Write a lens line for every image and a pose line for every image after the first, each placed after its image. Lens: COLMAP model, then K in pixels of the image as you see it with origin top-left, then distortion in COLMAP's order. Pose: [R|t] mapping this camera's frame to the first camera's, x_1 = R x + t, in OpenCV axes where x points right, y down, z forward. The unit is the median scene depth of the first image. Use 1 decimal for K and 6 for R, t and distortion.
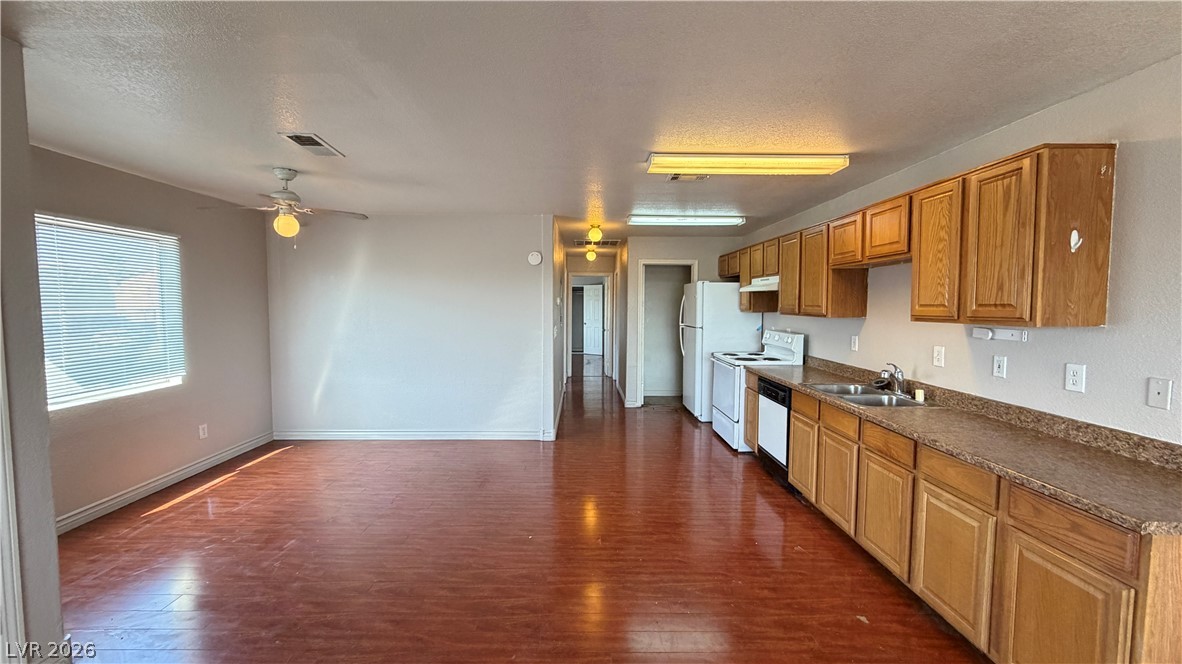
lens RADIAL K [[470.4, 0, 587.9], [0, 470.4, 332.9], [0, 0, 1]] dist [-0.001012, -0.000217]
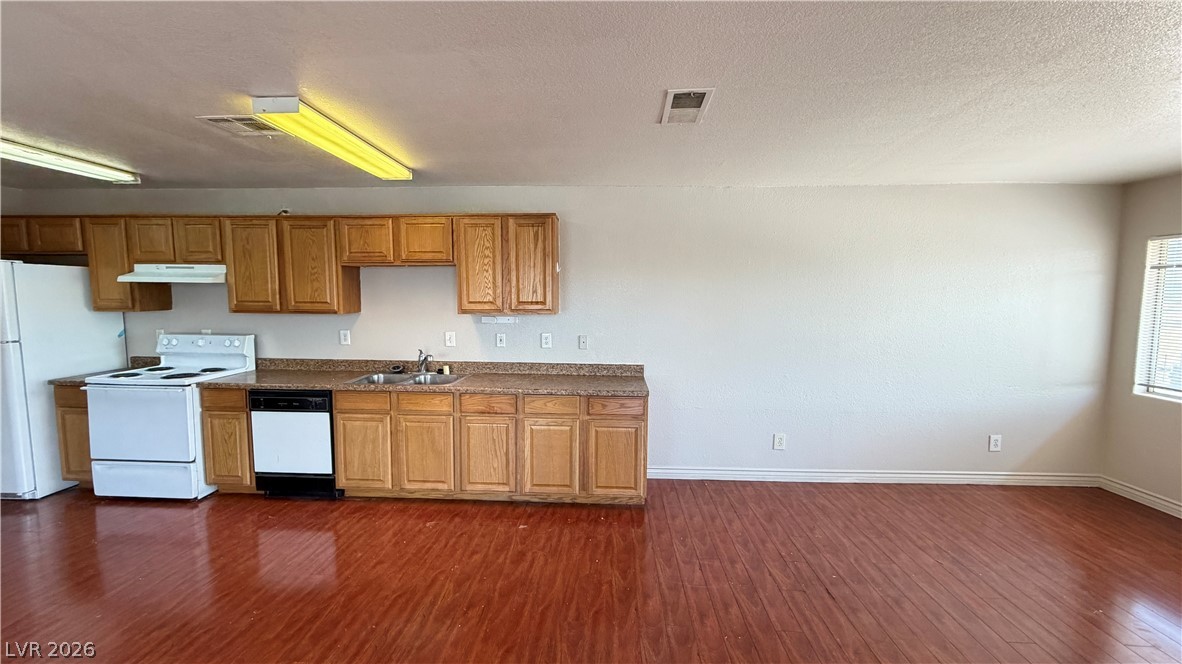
lens RADIAL K [[470.4, 0, 587.9], [0, 470.4, 332.9], [0, 0, 1]] dist [-0.001012, -0.000217]
pose [[0.059857, -0.086222, 0.994476, -0.339431], [0.057650, 0.994898, 0.082789, -0.033597], [-0.996541, 0.052376, 0.064523, 0.306390]]
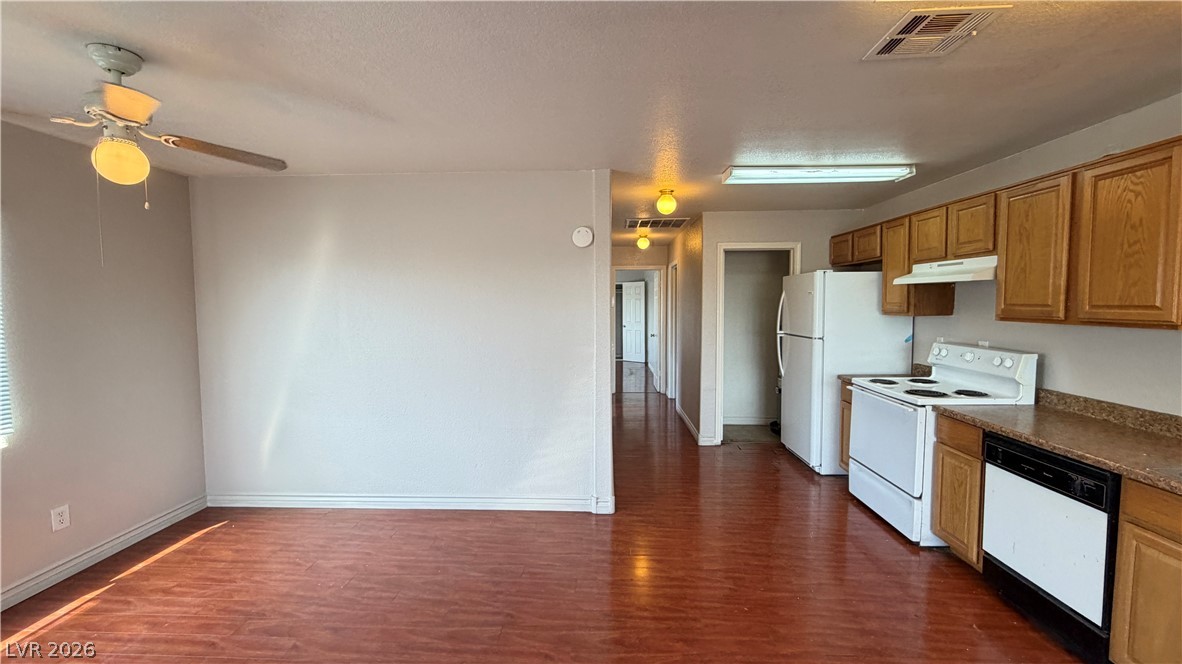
lens RADIAL K [[470.4, 0, 587.9], [0, 470.4, 332.9], [0, 0, 1]] dist [-0.001012, -0.000217]
pose [[0.998436, -0.007112, -0.055446, -0.070156], [0.007195, 0.999973, 0.001291, -0.026028], [0.055435, -0.001687, 0.998461, 0.348014]]
